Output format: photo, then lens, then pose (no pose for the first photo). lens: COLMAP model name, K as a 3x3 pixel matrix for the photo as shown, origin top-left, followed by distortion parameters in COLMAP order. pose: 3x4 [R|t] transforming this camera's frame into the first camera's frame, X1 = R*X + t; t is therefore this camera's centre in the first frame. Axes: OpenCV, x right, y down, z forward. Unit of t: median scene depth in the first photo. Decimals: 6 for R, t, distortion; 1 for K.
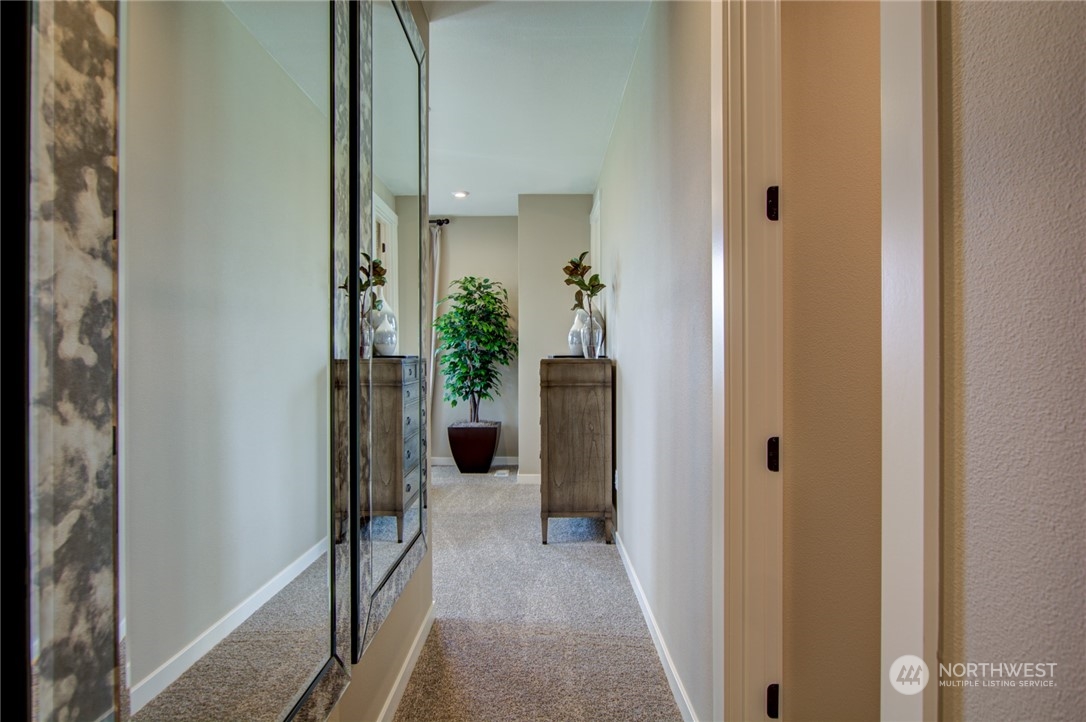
lens RADIAL K [[588.1, 0, 543.0], [0, 588.1, 361.0], [0, 0, 1]] dist [-0.020125, 0.001241]
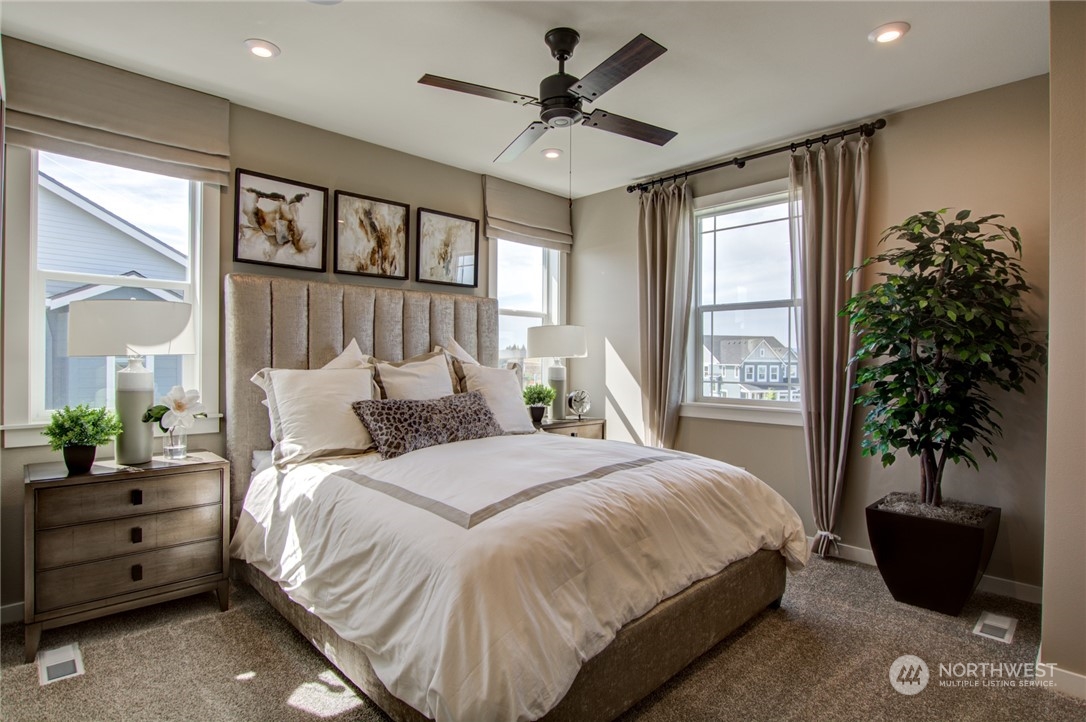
lens RADIAL K [[548.1, 0, 540.6], [0, 548.1, 360.8], [0, 0, 1]] dist [-0.020961, 0.000644]
pose [[0.690653, 0.014800, -0.723035, -0.014357], [-0.014223, 0.999875, 0.006881, -0.016015], [0.723046, 0.005531, 0.690778, 0.442245]]
